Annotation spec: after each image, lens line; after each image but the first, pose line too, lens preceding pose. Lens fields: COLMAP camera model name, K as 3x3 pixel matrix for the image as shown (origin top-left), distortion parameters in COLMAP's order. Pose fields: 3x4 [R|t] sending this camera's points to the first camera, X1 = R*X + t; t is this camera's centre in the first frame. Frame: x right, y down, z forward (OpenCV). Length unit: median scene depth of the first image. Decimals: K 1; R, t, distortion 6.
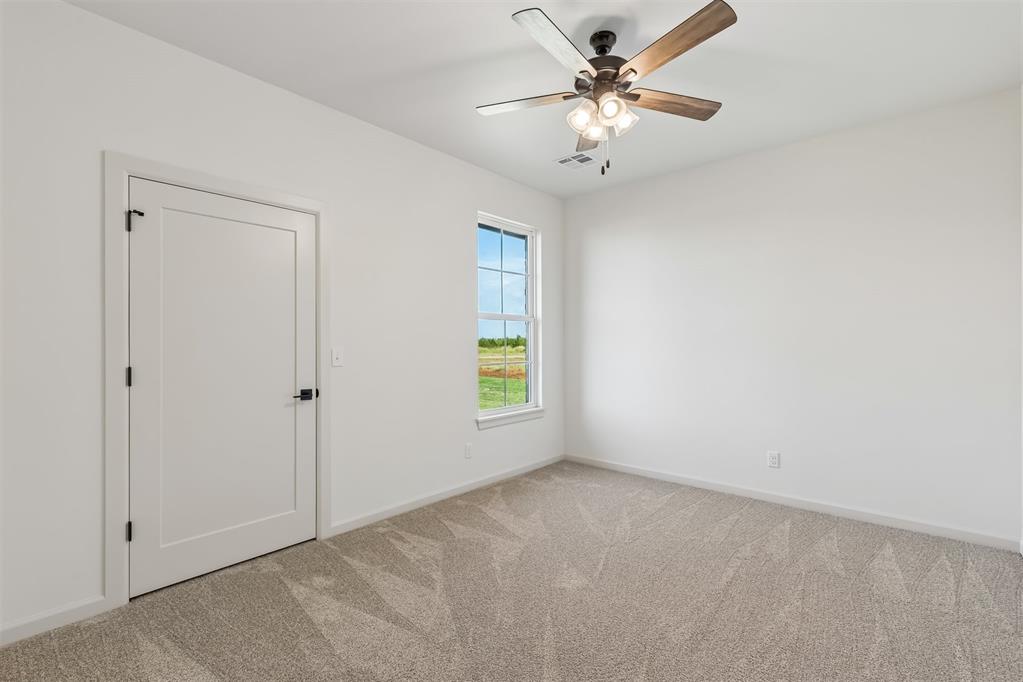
lens RADIAL K [[462.8, 0, 511.5], [0, 462.8, 341.0], [0, 0, 1]] dist [0.003015, 0.000271]
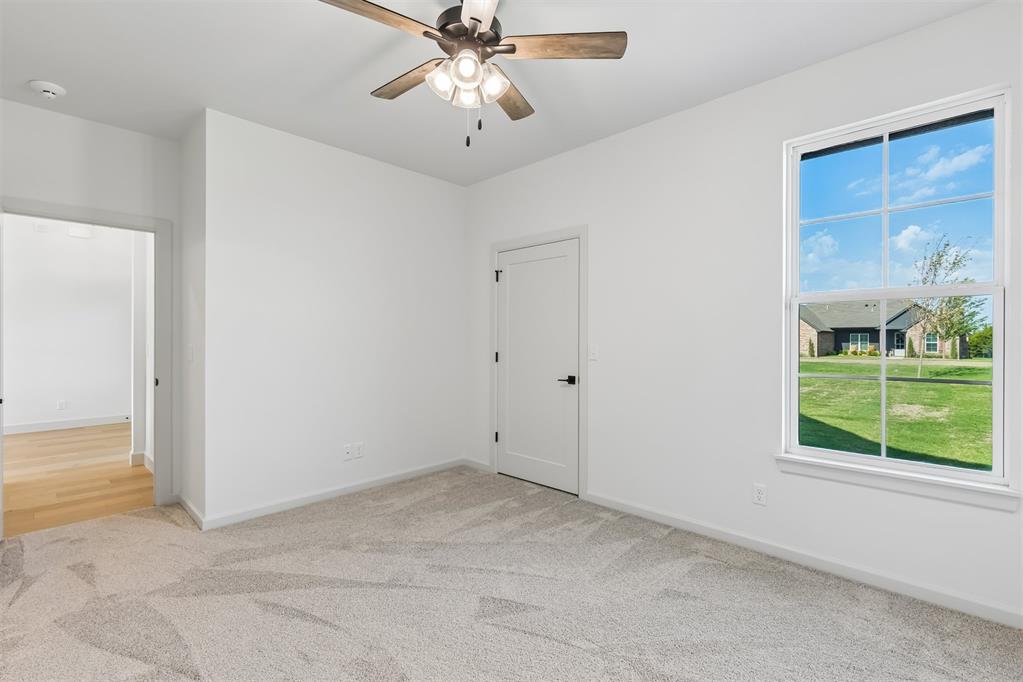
lens RADIAL K [[462.8, 0, 511.5], [0, 462.8, 341.0], [0, 0, 1]] dist [0.003015, 0.000271]
pose [[-0.051928, -0.000433, -0.998651, 0.863813], [-0.000061, 1.000000, -0.000430, 0.008230], [0.998651, 0.000038, -0.051928, 0.909848]]
